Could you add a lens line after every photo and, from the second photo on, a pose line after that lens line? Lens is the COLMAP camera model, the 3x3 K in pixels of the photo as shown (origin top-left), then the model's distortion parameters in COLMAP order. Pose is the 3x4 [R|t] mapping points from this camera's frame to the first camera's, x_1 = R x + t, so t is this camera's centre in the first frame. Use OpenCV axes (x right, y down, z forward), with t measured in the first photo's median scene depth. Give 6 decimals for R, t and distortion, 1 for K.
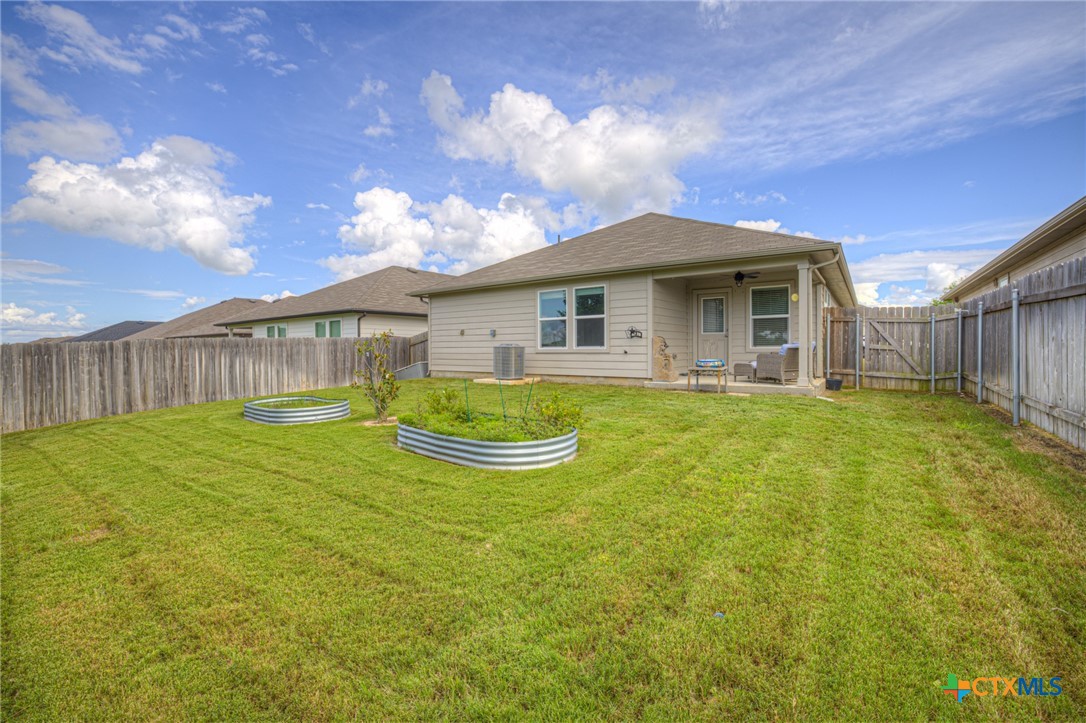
lens RADIAL K [[478.1, 0, 531.5], [0, 478.1, 353.0], [0, 0, 1]] dist [-0.032206, 0.010912]
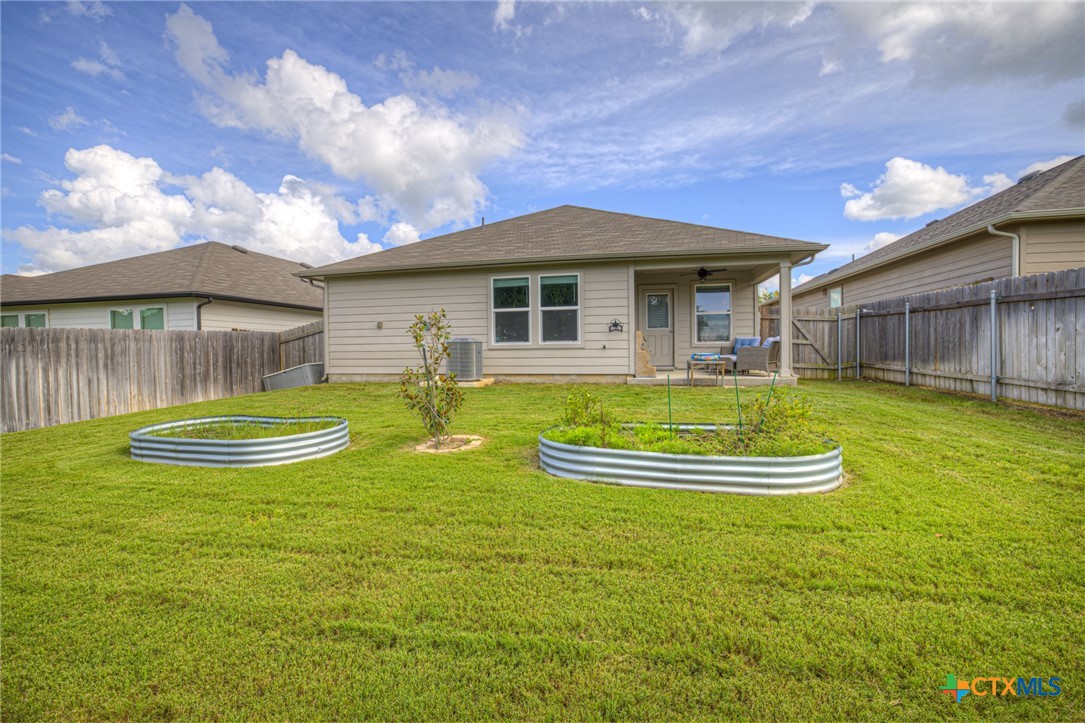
lens RADIAL K [[477.7, 0, 538.2], [0, 477.7, 363.3], [0, 0, 1]] dist [-0.032206, 0.010912]
pose [[0.908271, -0.017544, 0.418014, -0.246844], [0.010153, 0.999750, 0.019898, 0.007991], [-0.418259, -0.013829, 0.908222, 0.169899]]
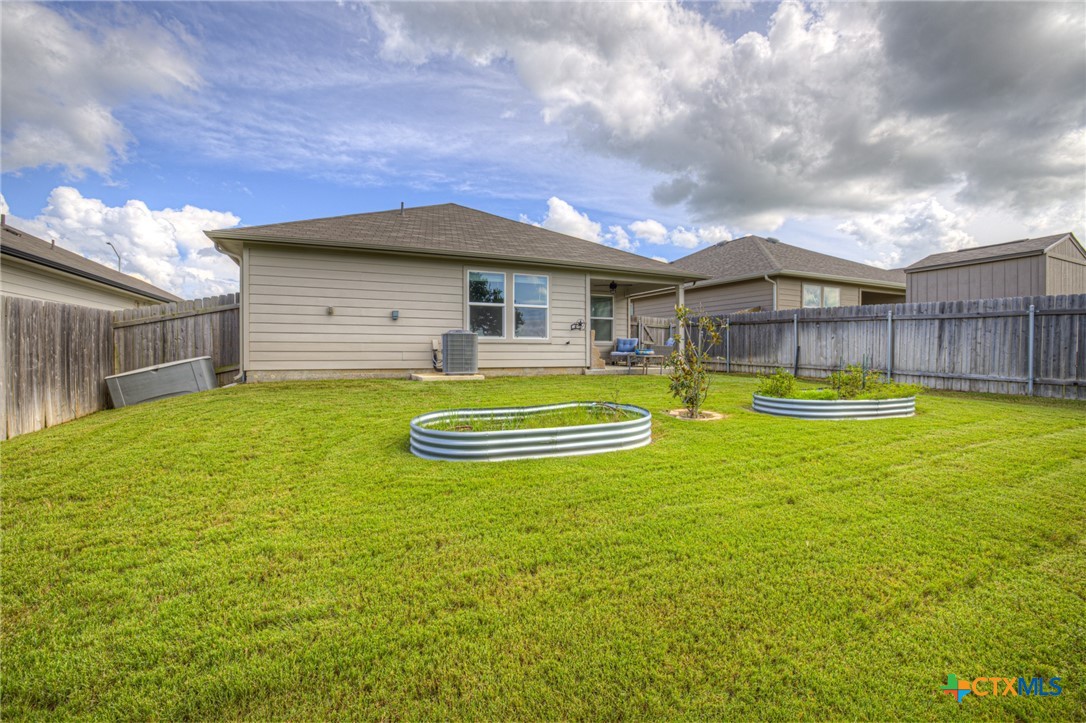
lens RADIAL K [[478.1, 0, 541.1], [0, 478.1, 365.2], [0, 0, 1]] dist [-0.032206, 0.010912]
pose [[0.480440, -0.019302, 0.876815, -0.611342], [0.002769, 0.999786, 0.020491, 0.020598], [-0.877023, -0.007417, 0.480391, 0.435110]]
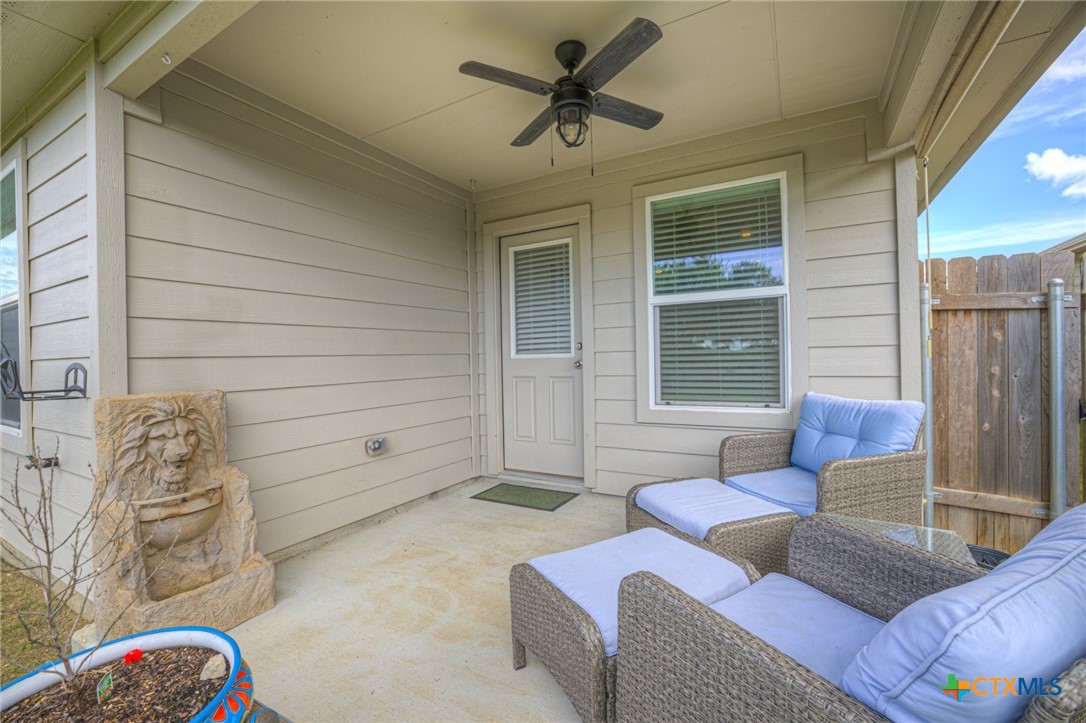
lens RADIAL K [[478.1, 0, 527.6], [0, 478.1, 364.6], [0, 0, 1]] dist [-0.032206, 0.010912]
pose [[0.991180, -0.008064, 0.132276, 0.300952], [0.009377, 0.999913, -0.009310, -0.029609], [-0.132189, 0.010468, 0.991169, 0.624006]]
